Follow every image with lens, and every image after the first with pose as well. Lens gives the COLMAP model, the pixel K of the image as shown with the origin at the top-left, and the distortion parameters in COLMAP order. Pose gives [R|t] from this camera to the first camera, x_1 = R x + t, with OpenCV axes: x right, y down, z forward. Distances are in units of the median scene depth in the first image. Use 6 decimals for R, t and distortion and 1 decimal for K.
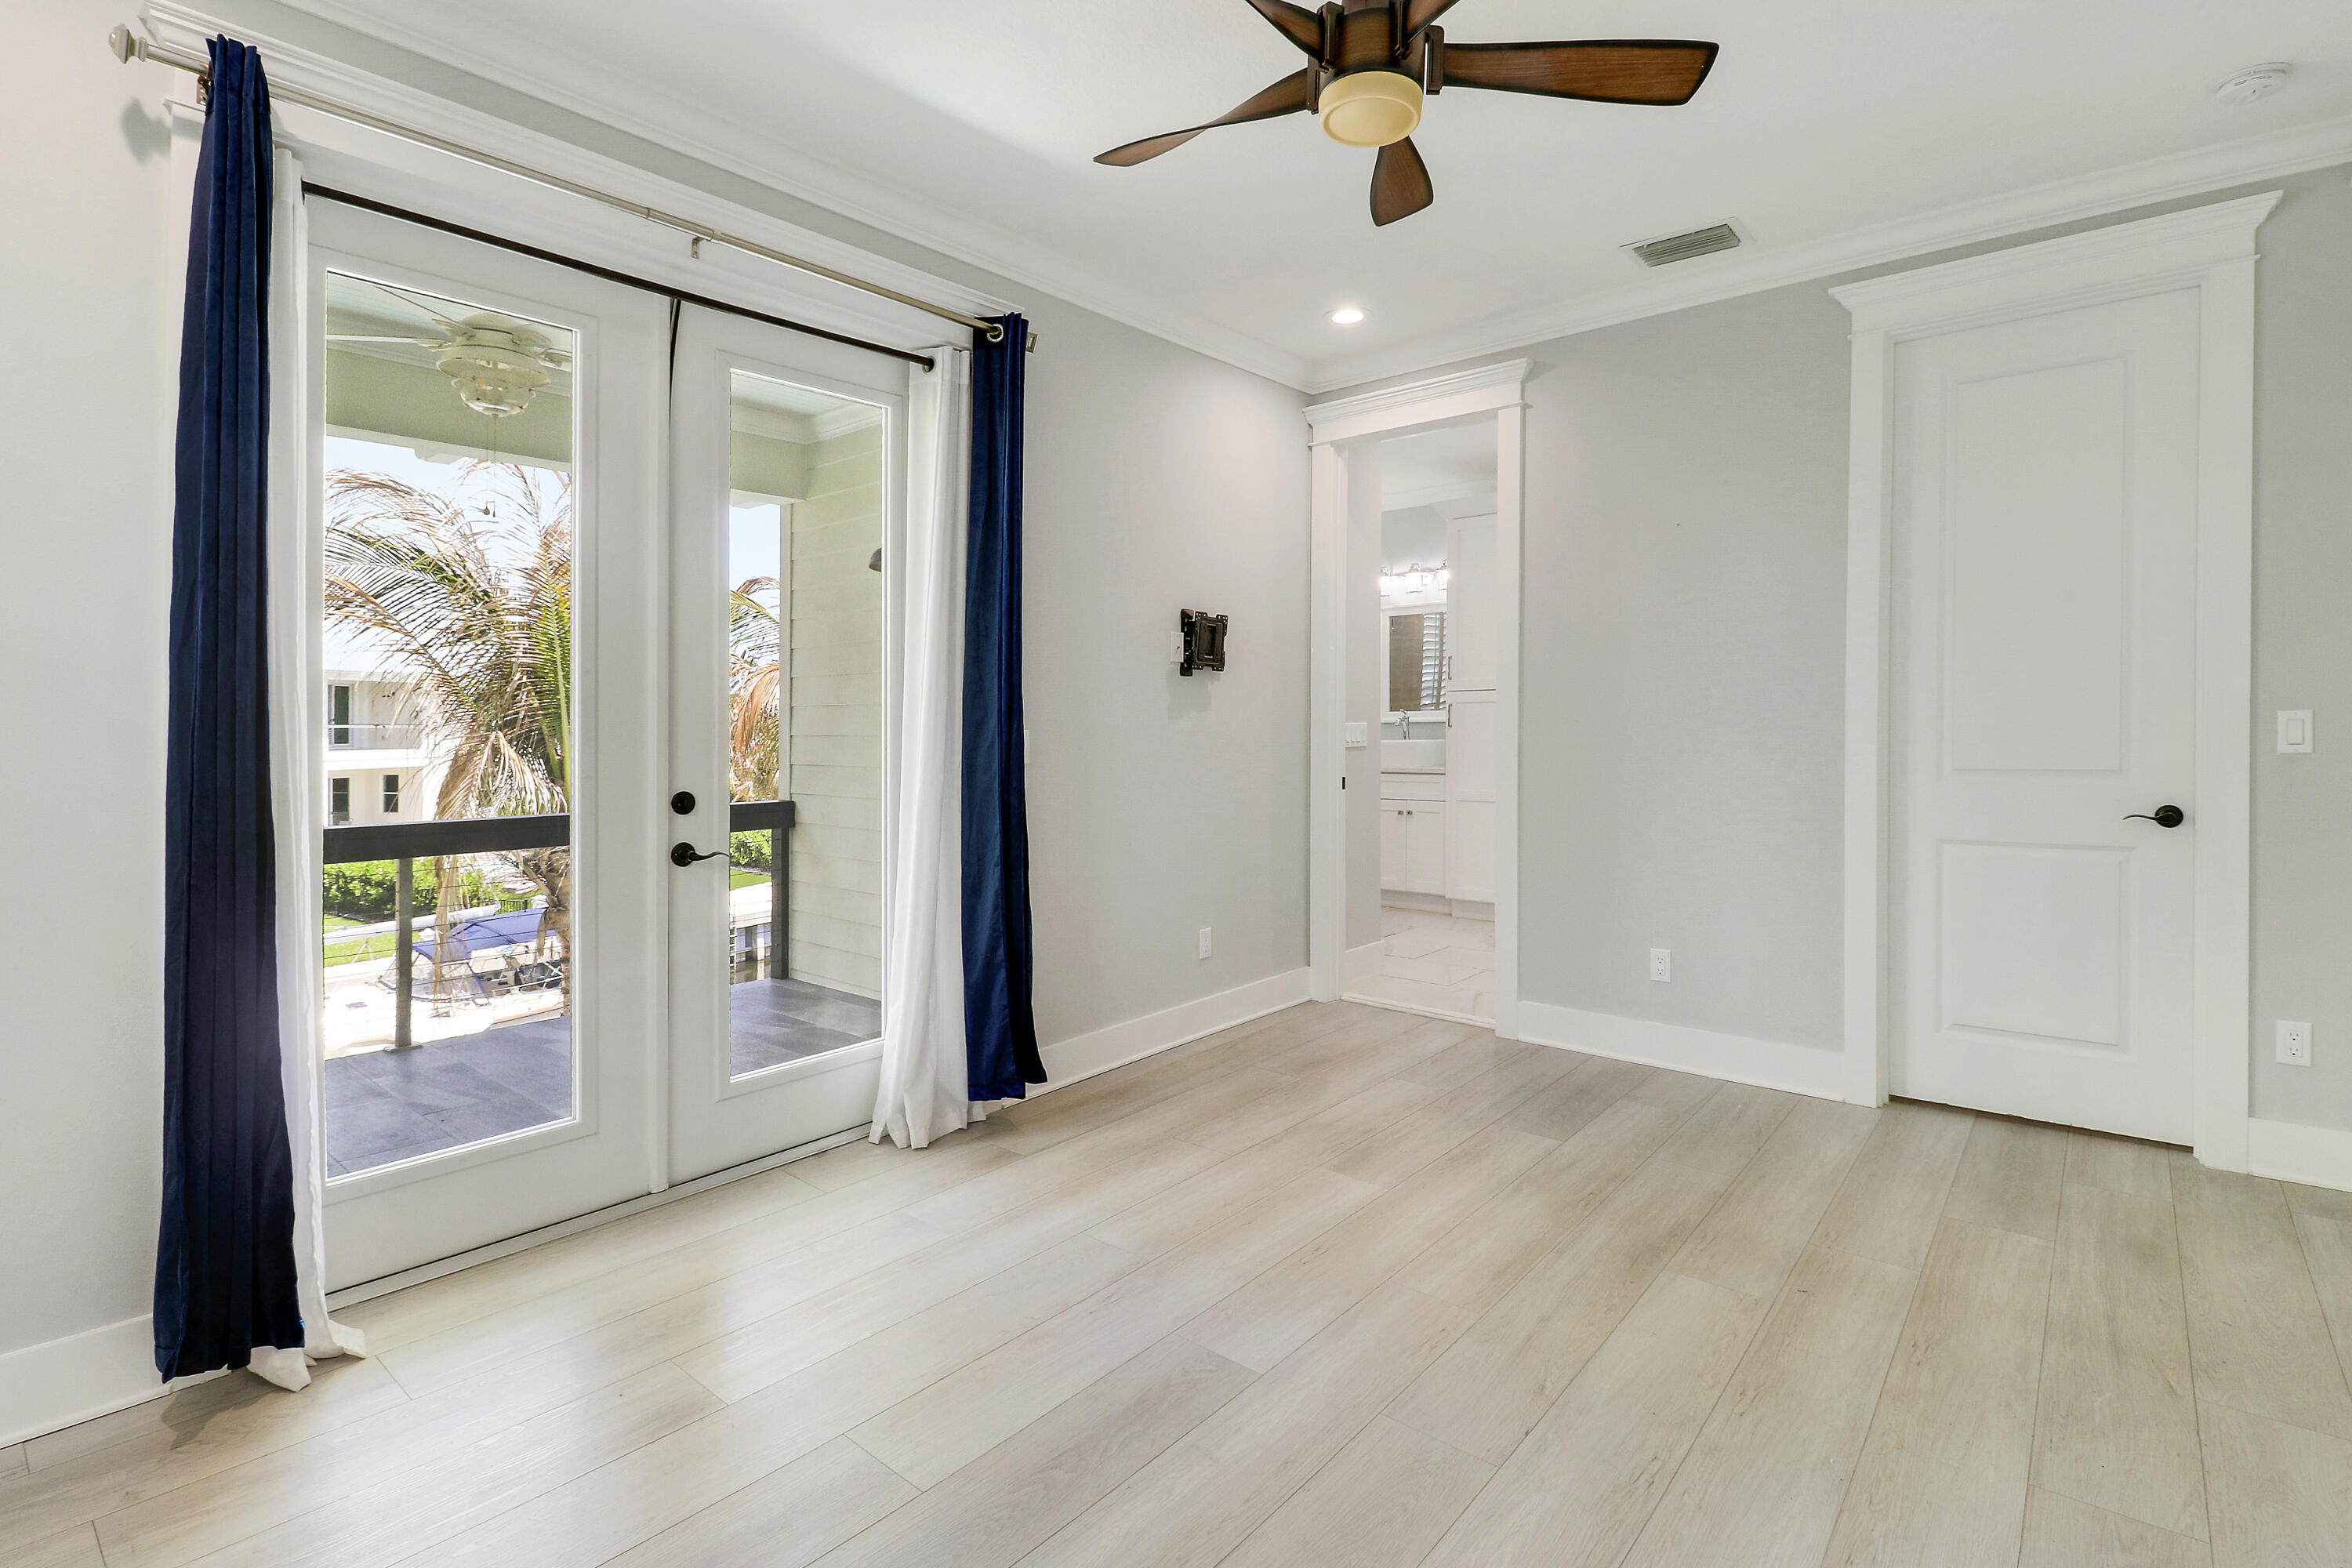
lens RADIAL K [[1107.4, 0, 1173.1], [0, 1107.4, 706.7], [0, 0, 1]] dist [0.000926, -0.014502]
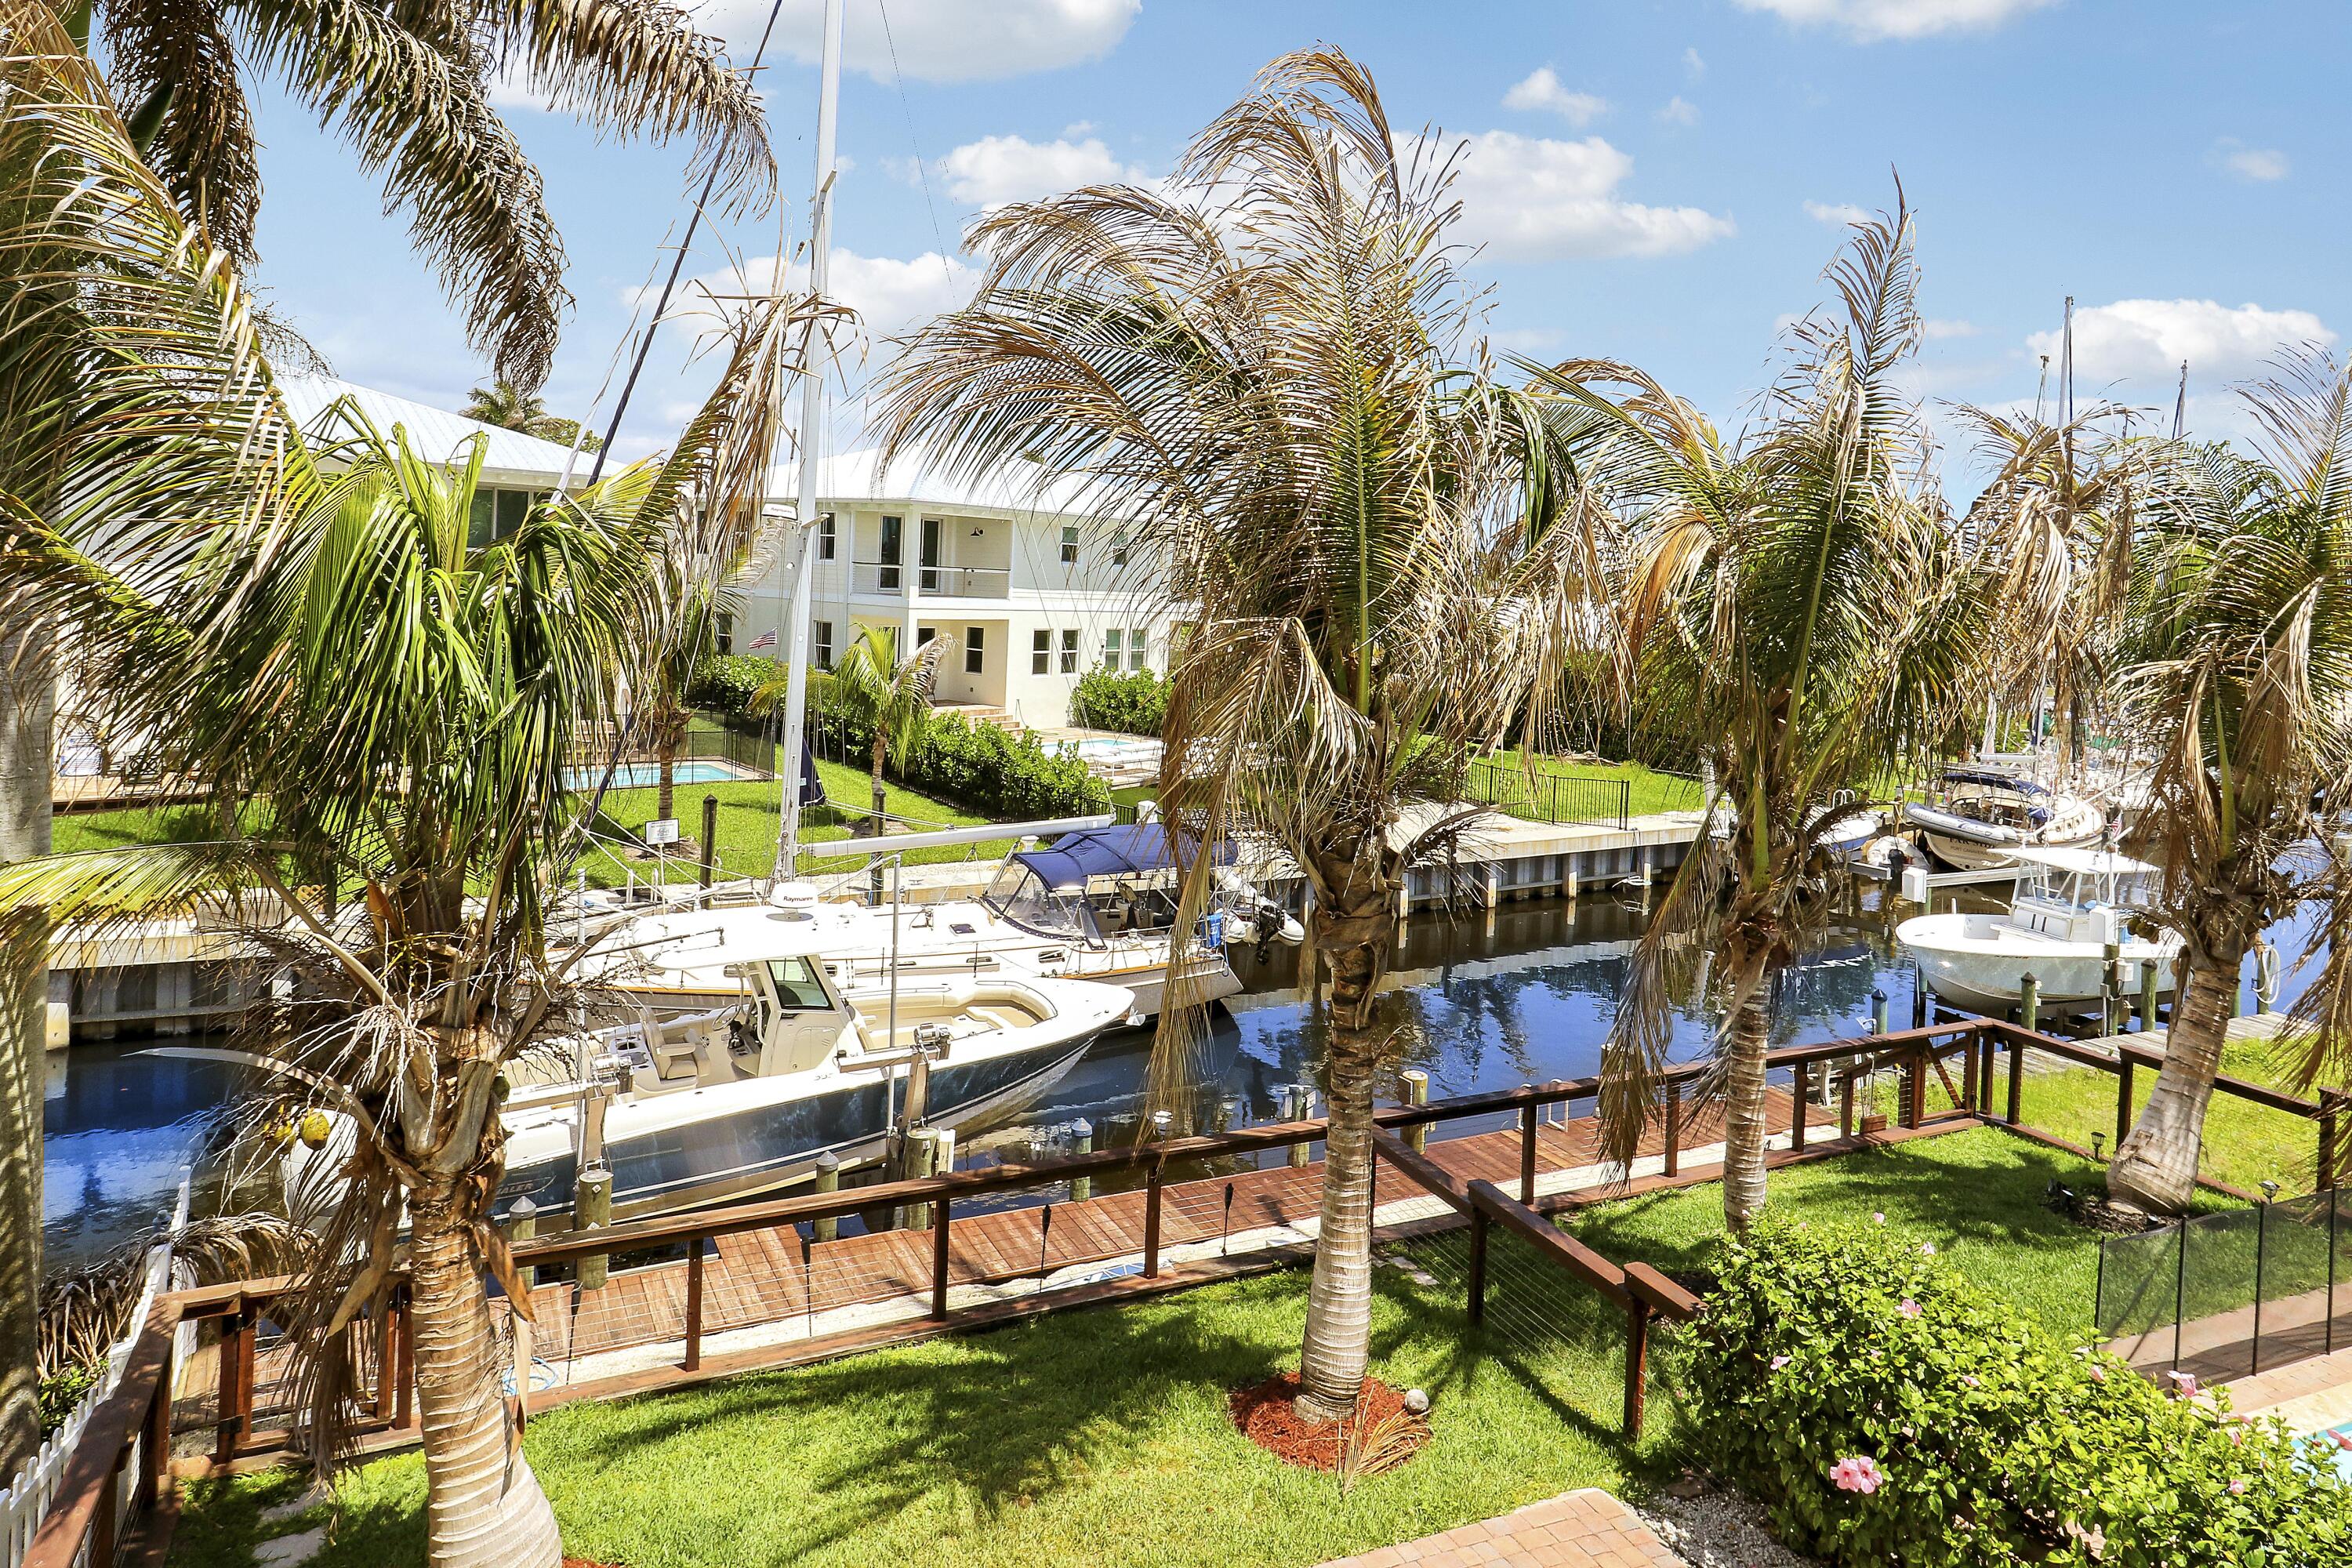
lens RADIAL K [[1442.7, 0, 1181.6], [0, 1442.7, 612.5], [0, 0, 1]] dist [0.009834, 0.001273]
pose [[0.898751, 0.047900, -0.435834, -0.138458], [-0.031342, 0.998490, 0.045106, -0.007385], [0.437337, -0.026879, 0.898896, 0.123045]]
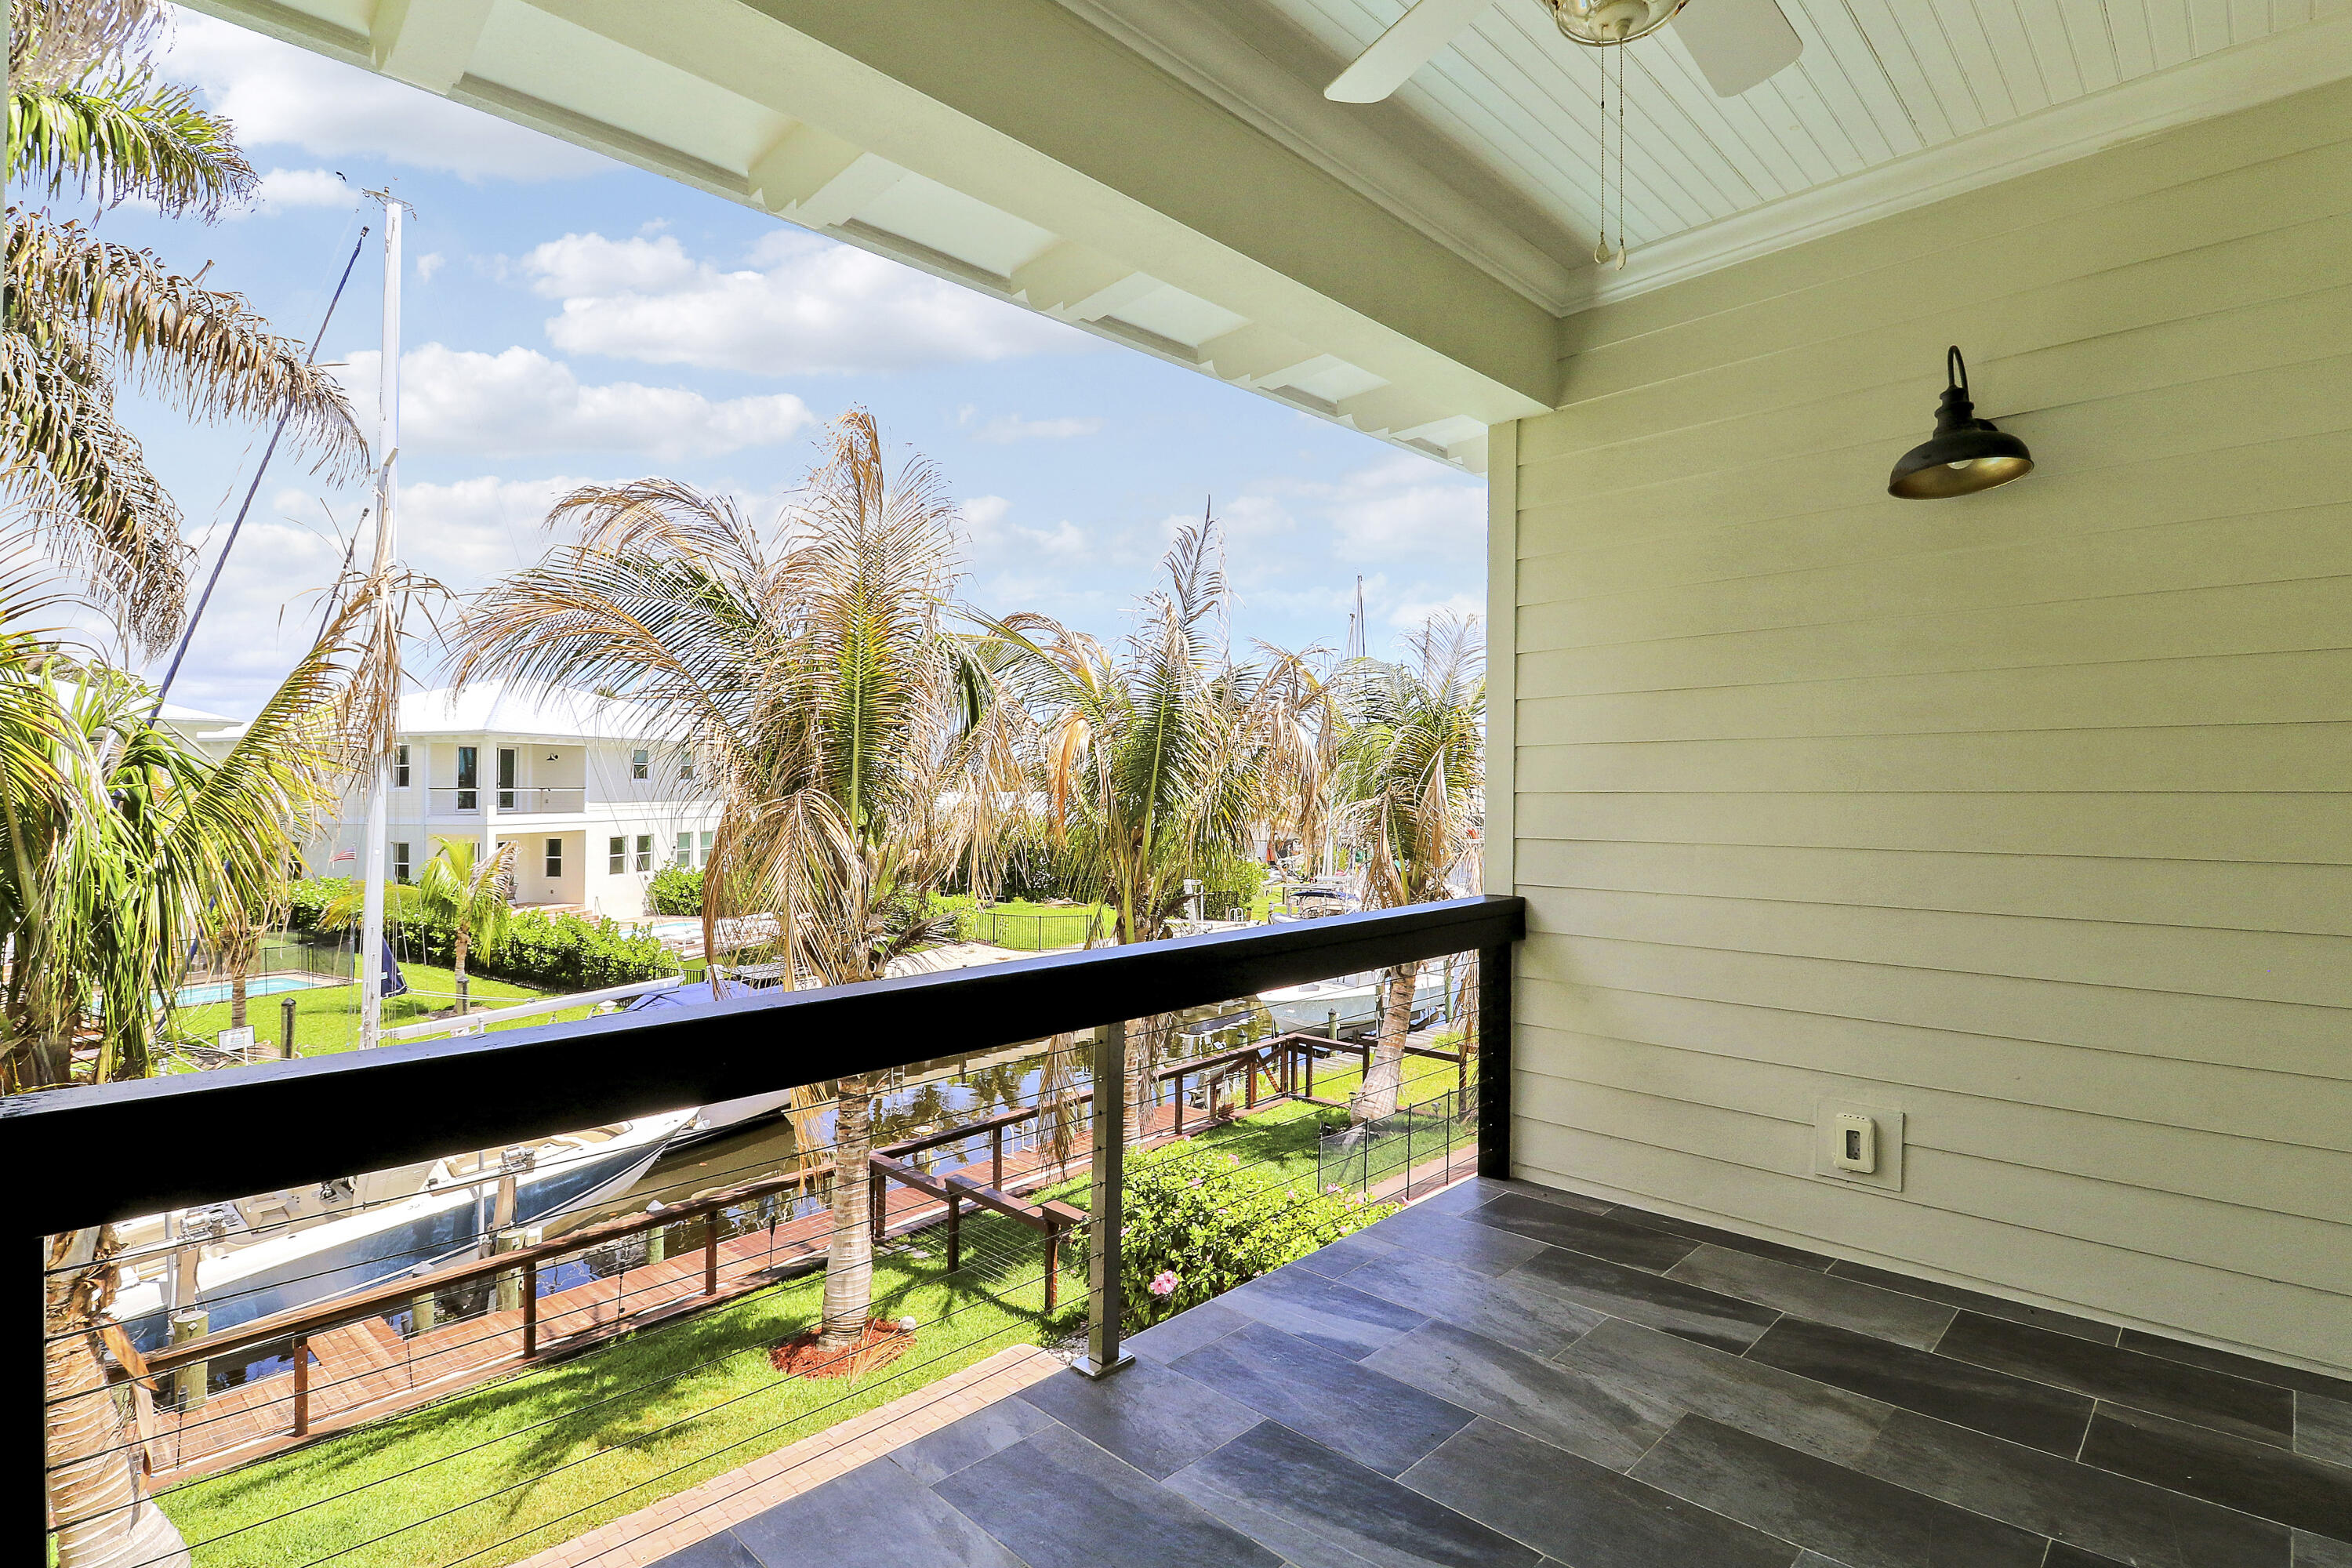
lens RADIAL K [[1115.0, 0, 1198.0], [0, 1115.0, 765.6], [0, 0, 1]] dist [-0.001269, -0.012026]
pose [[0.997401, -0.011414, -0.071147, -0.097122], [0.011573, 0.999931, 0.001827, 0.001605], [0.071122, -0.002645, 0.997464, 0.073189]]
